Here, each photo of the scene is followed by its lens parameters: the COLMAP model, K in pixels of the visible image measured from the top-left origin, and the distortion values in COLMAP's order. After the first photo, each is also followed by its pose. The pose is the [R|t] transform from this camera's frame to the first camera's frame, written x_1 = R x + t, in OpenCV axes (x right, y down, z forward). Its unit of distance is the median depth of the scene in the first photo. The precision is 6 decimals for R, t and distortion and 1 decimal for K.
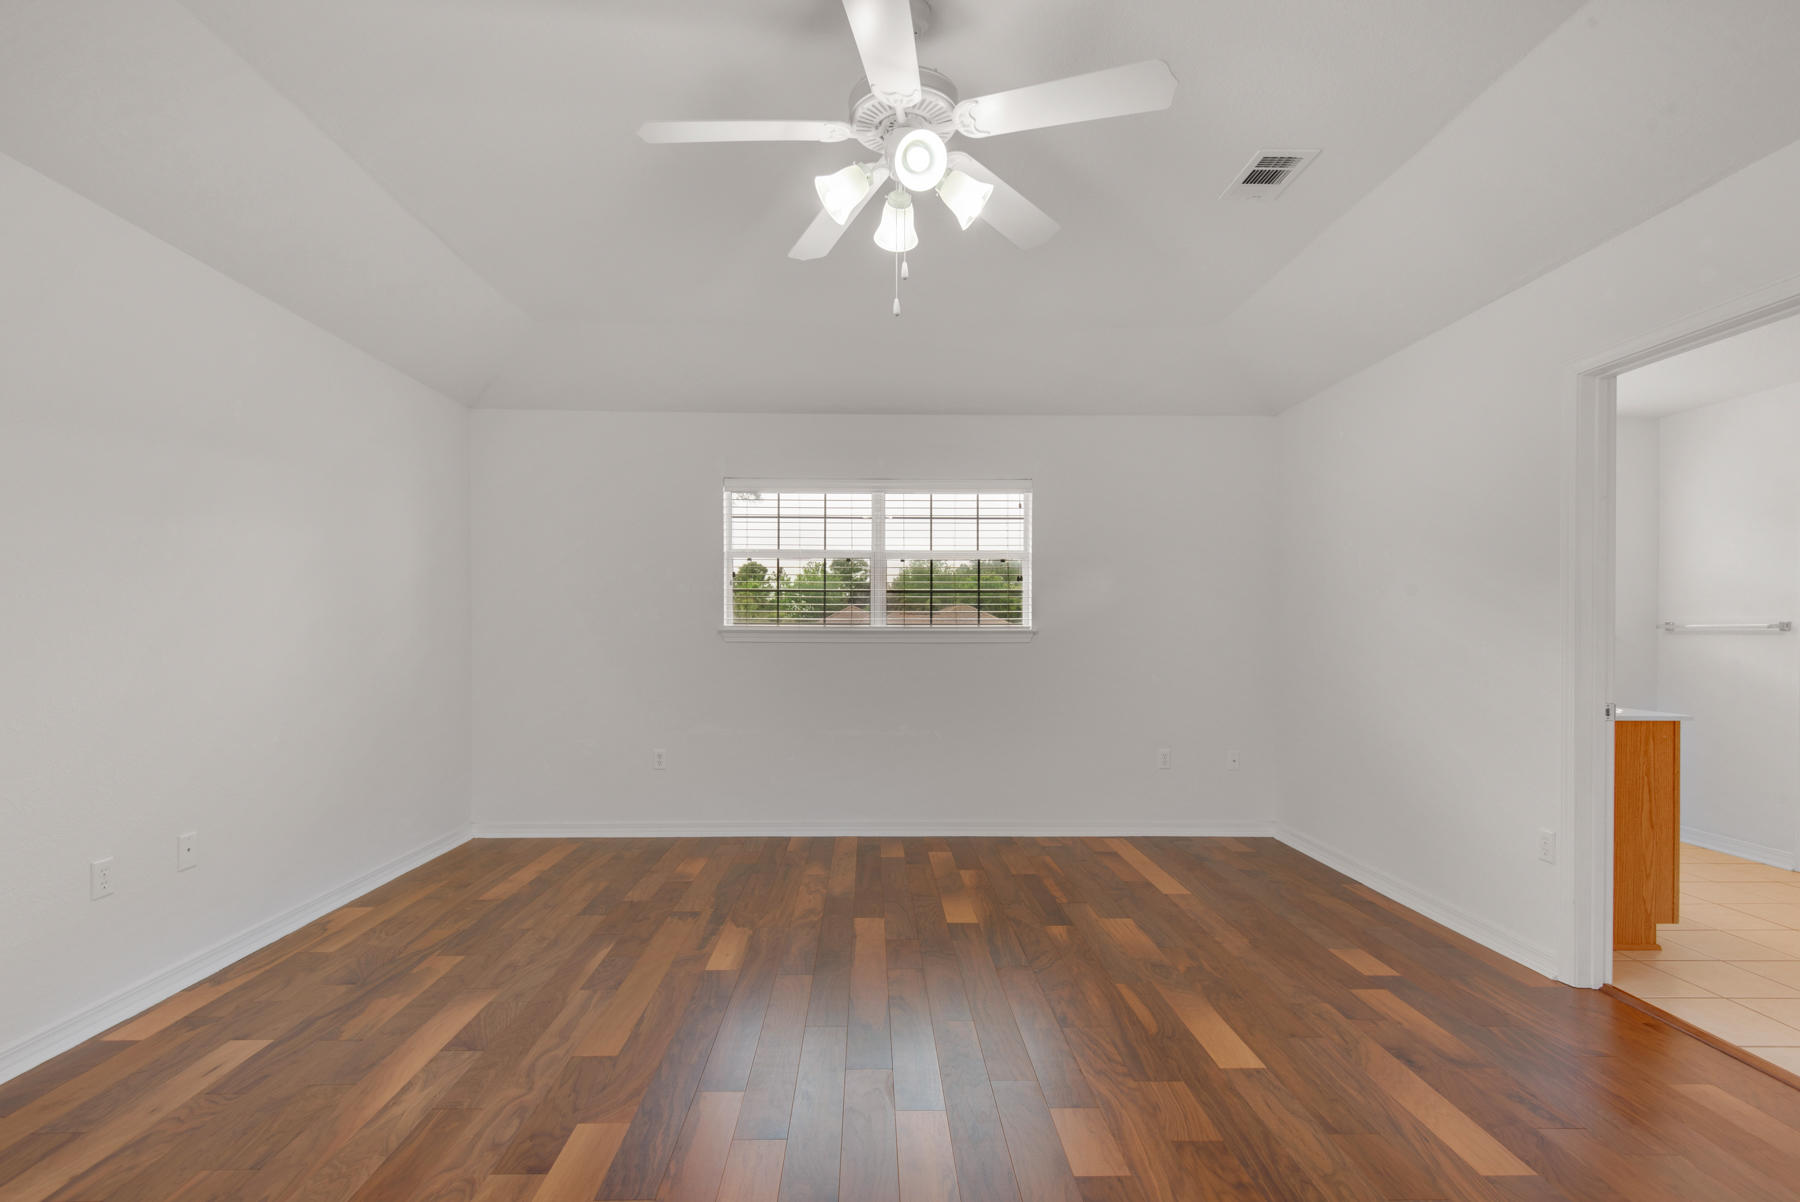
lens RADIAL K [[830.1, 0, 900.0], [0, 830.1, 613.0], [0, 0, 1]] dist [0.026720, -0.014539]
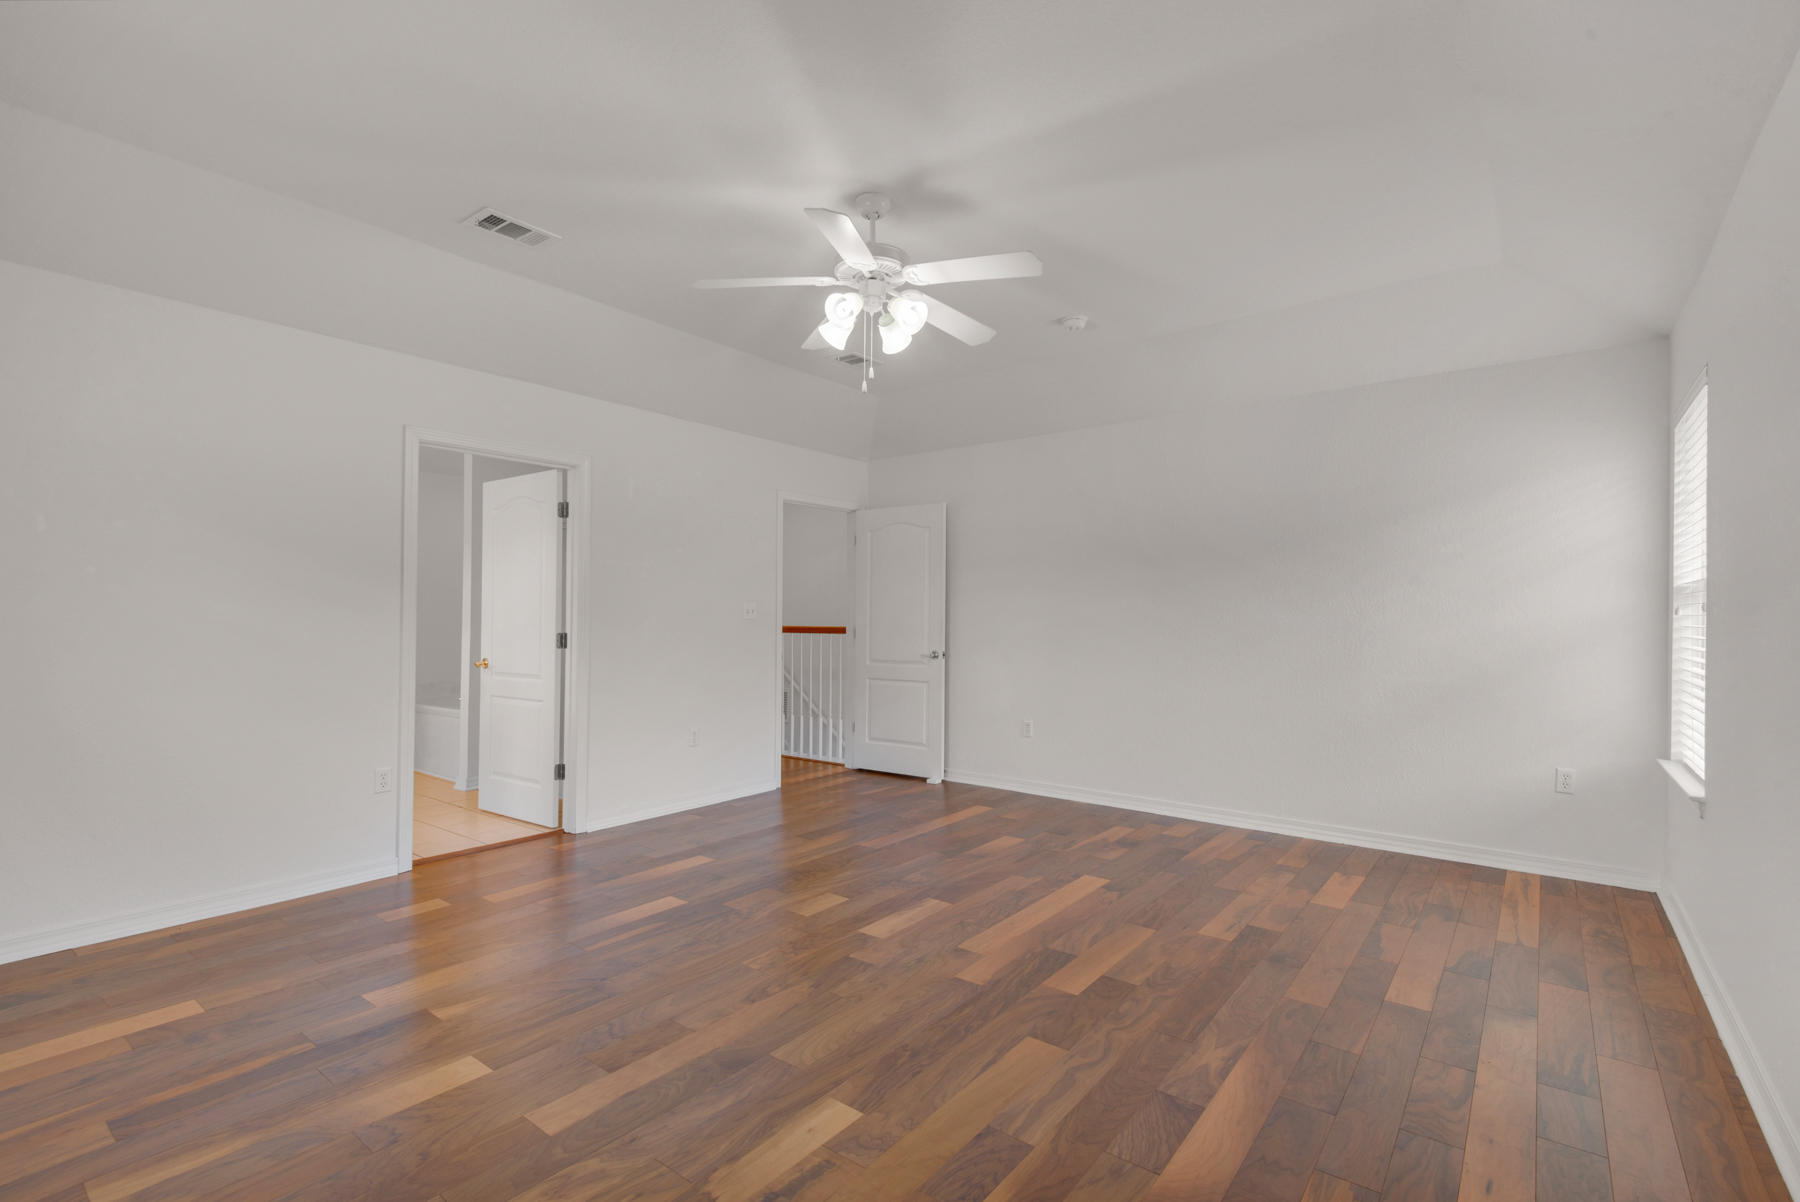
lens RADIAL K [[829.1, 0, 903.4], [0, 829.1, 609.3], [0, 0, 1]] dist [0.025865, -0.026549]
pose [[-0.771844, 0.003842, 0.635801, -0.698298], [-0.015523, 0.999570, -0.024885, 0.031961], [-0.635623, -0.029076, -0.771452, 1.525003]]
